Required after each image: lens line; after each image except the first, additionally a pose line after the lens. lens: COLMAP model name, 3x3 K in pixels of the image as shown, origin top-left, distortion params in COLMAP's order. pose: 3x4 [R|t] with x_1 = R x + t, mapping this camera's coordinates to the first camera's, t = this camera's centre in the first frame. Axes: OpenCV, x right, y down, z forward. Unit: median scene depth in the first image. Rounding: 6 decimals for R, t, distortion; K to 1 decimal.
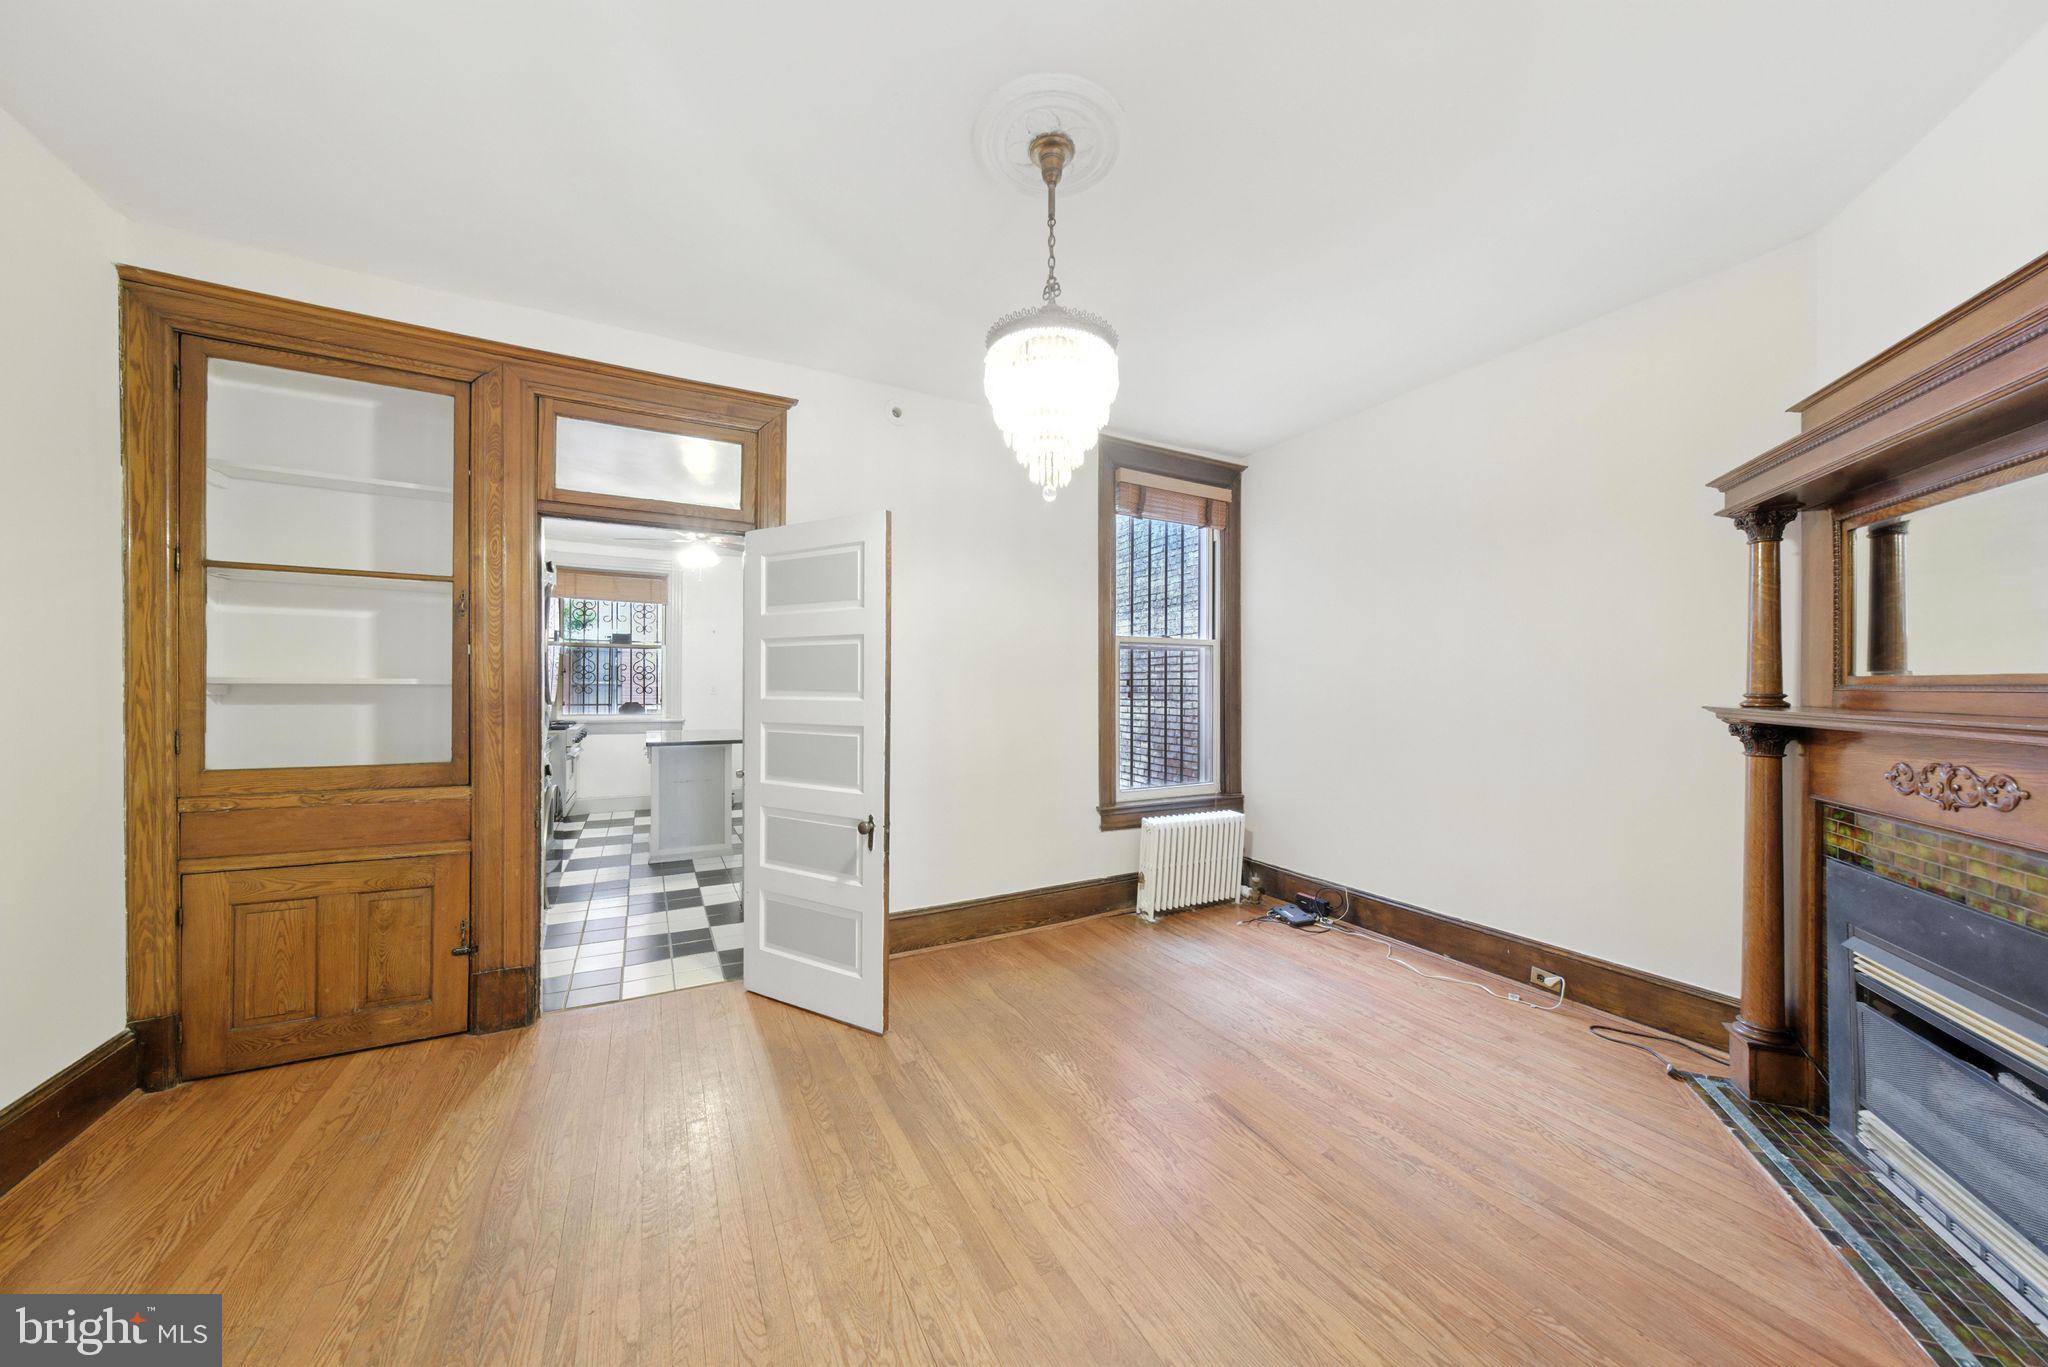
lens RADIAL K [[710.9, 0, 1032.7], [0, 710.9, 687.5], [0, 0, 1]] dist [-0.007008, 0.000313]
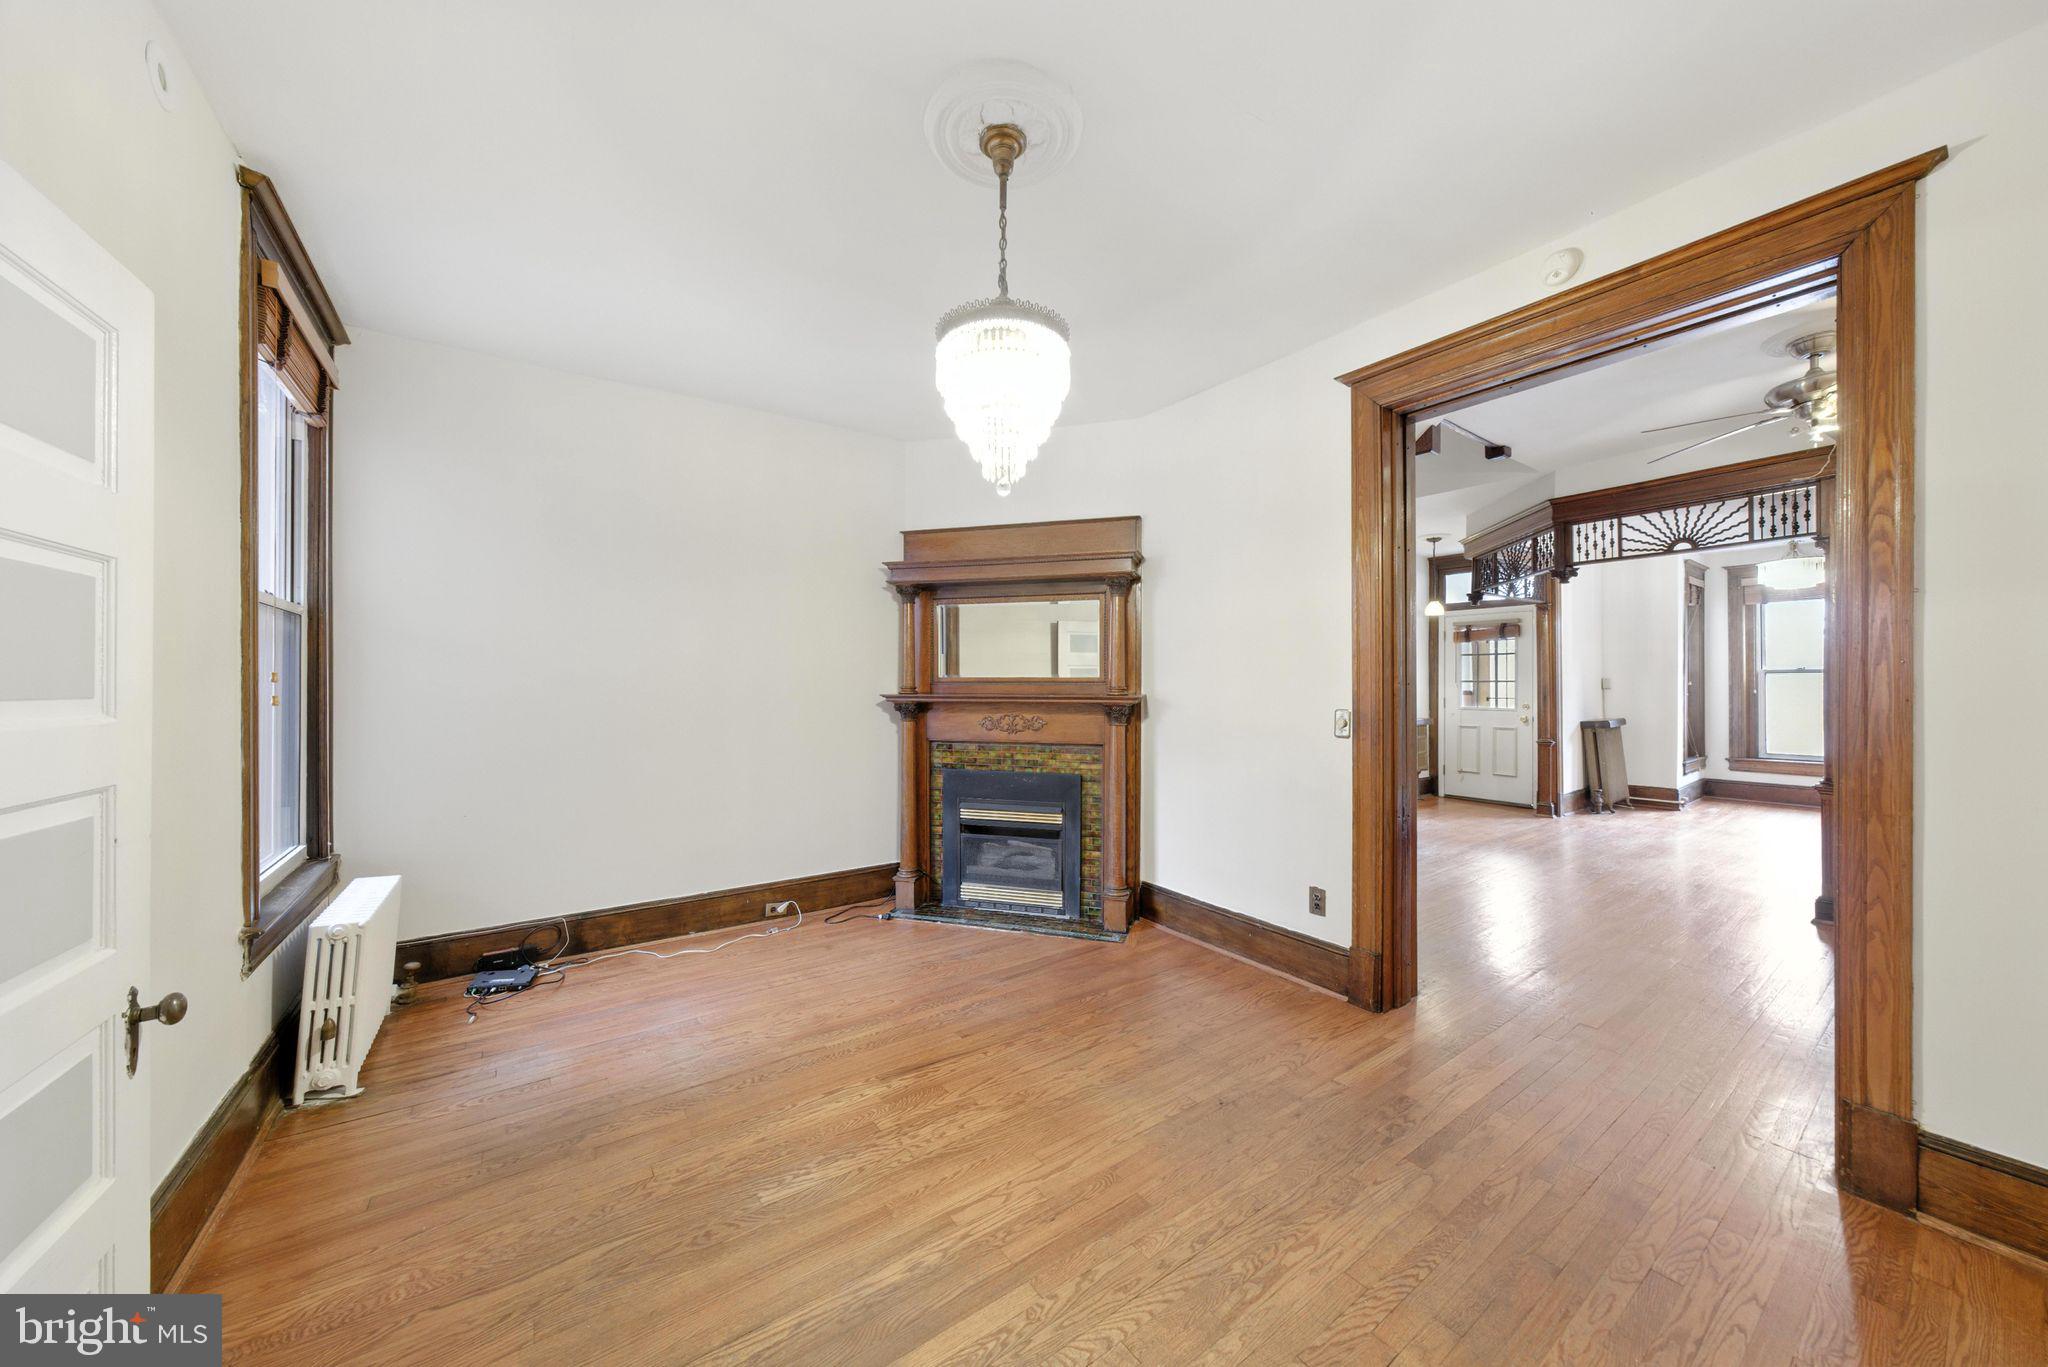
lens RADIAL K [[710.9, 0, 1024.7], [0, 710.9, 671.5], [0, 0, 1]] dist [-0.007008, 0.000313]
pose [[-0.128318, 0.013603, 0.991640, -1.737110], [0.004104, 0.999905, -0.013186, -0.010798], [-0.991725, 0.002377, -0.128361, 1.969022]]
